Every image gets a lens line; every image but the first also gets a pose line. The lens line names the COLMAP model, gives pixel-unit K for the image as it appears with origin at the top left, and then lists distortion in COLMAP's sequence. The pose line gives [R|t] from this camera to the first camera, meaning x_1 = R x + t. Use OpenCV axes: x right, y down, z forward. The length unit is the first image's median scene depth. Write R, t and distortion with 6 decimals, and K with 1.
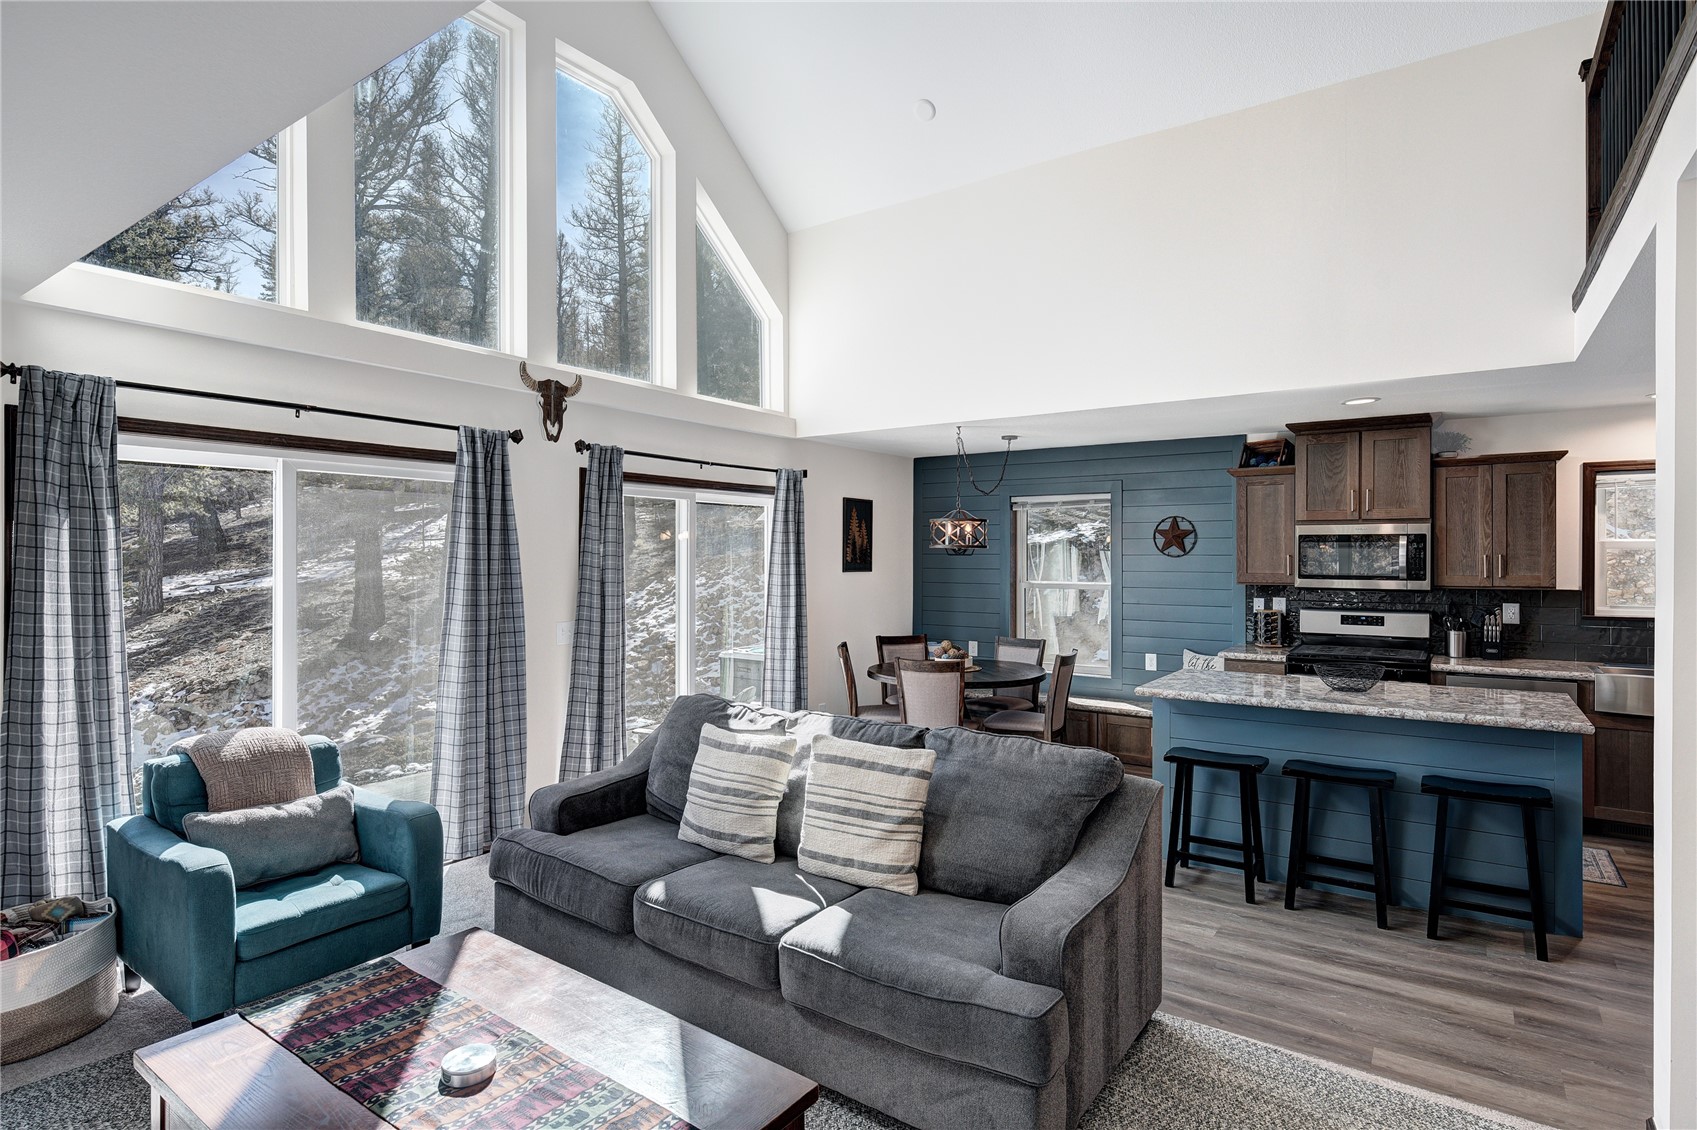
lens RADIAL K [[874.1, 0, 847.8], [0, 874.1, 560.9], [0, 0, 1]] dist [0.005966, 0.002202]
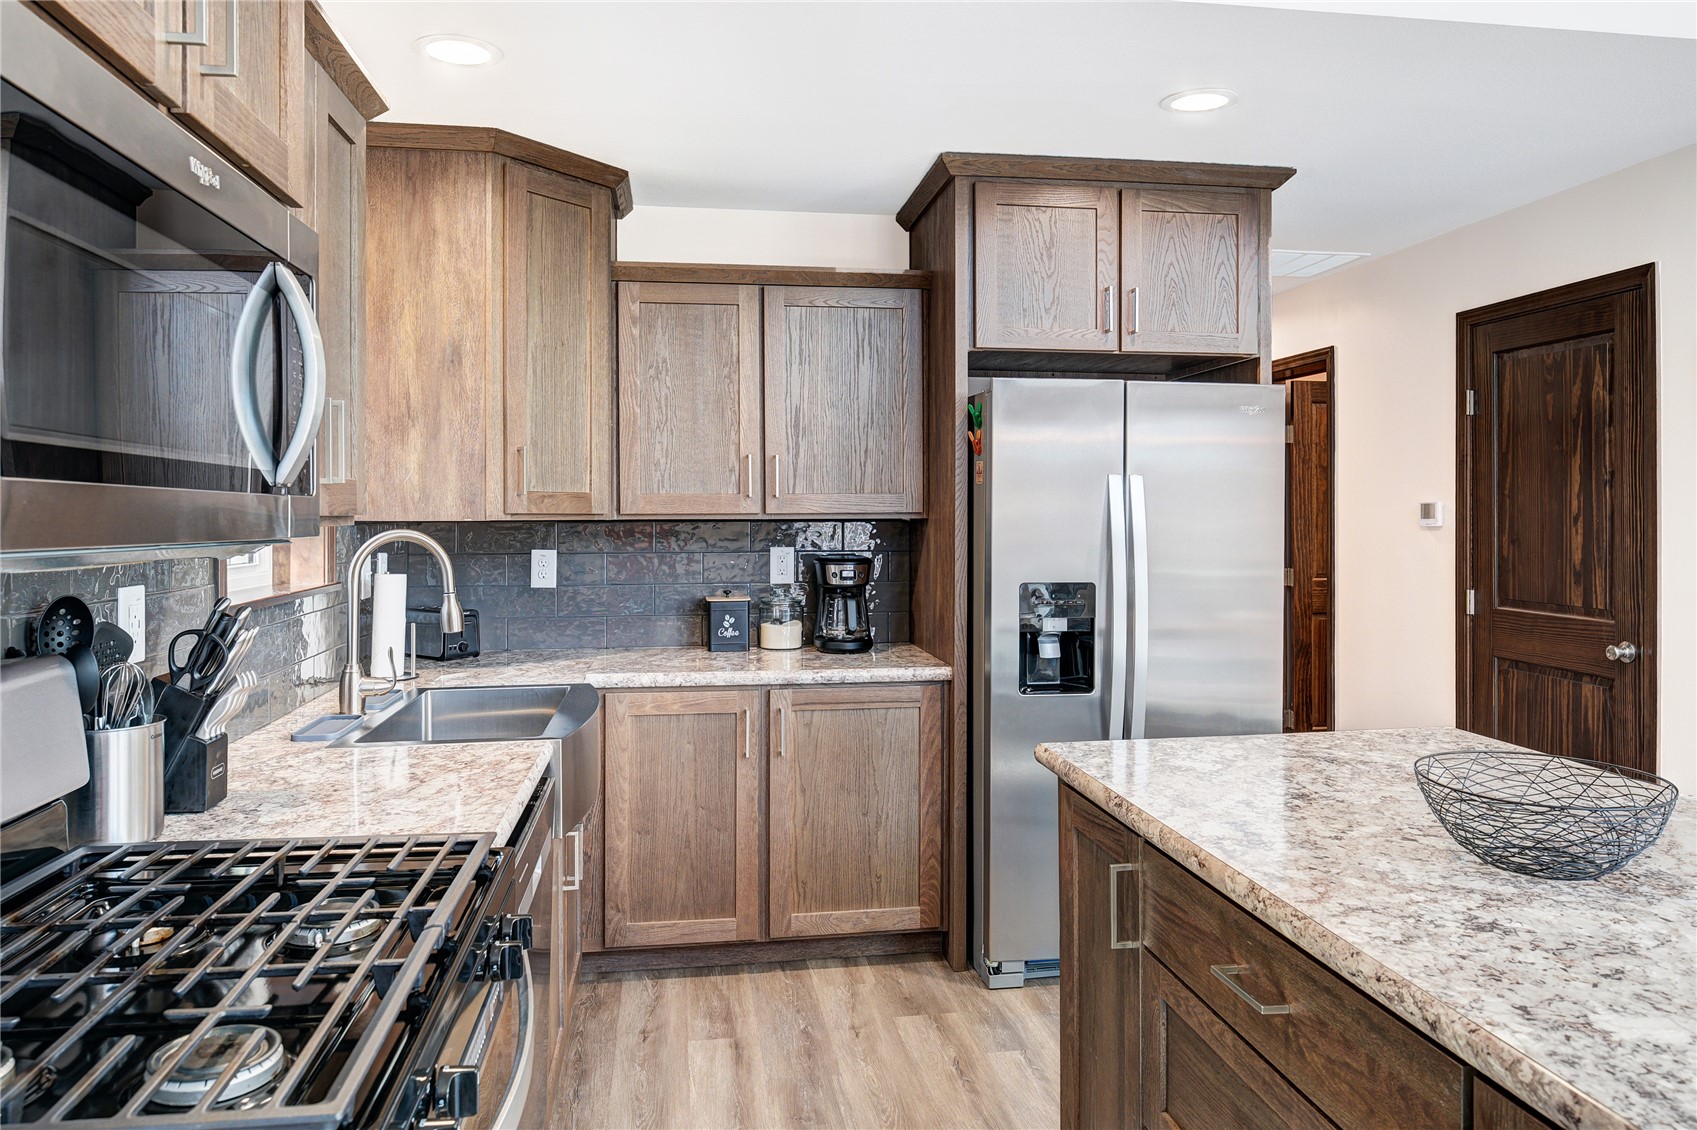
lens RADIAL K [[1141.5, 0, 858.0], [0, 1141.5, 514.7], [0, 0, 1]] dist [-0.002798, -0.005495]
pose [[-0.701386, -0.000921, 0.712781, 0.421741], [0.005535, 0.999962, 0.006738, 0.030309], [-0.712760, 0.008672, -0.701354, 1.270068]]
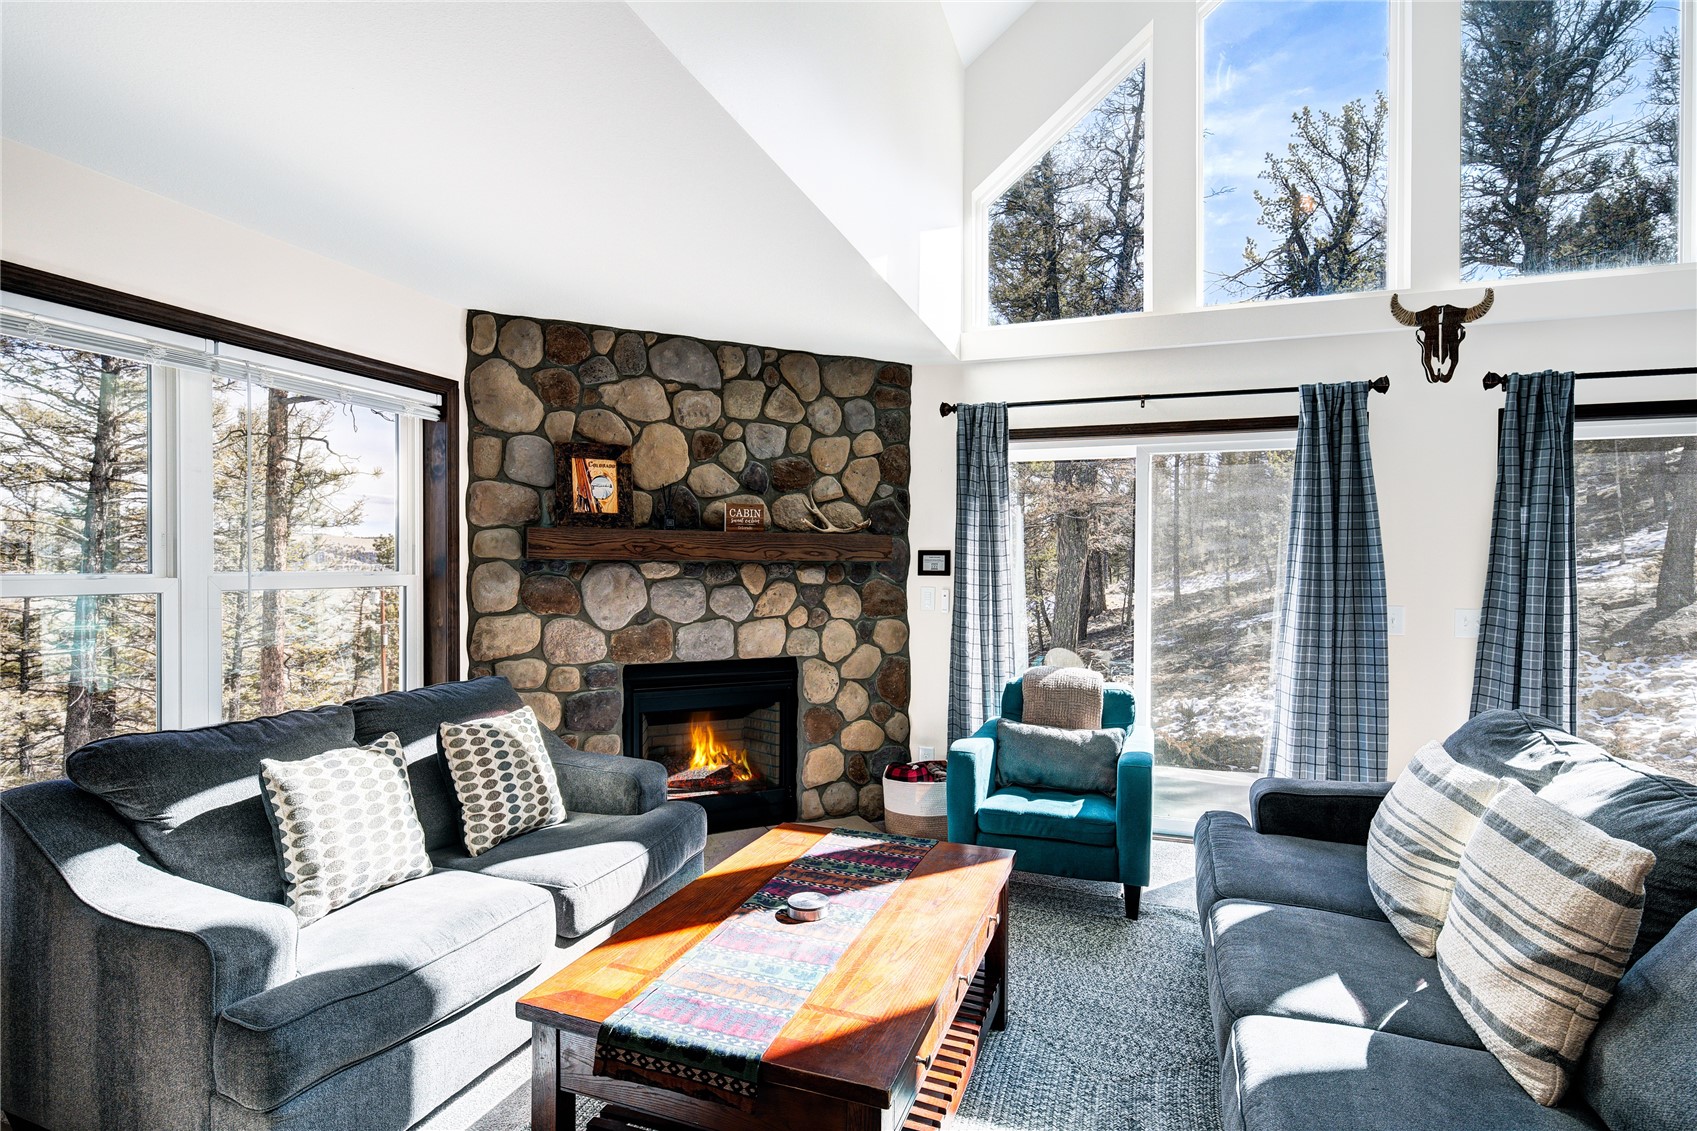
lens RADIAL K [[846.1, 0, 852.6], [0, 846.1, 571.5], [0, 0, 1]] dist [0.001314, 0.000507]
pose [[0.273515, 0.008235, -0.961832, 0.266577], [-0.009844, 0.999935, 0.005762, 0.038249], [0.961817, 0.007892, 0.273578, 0.273262]]
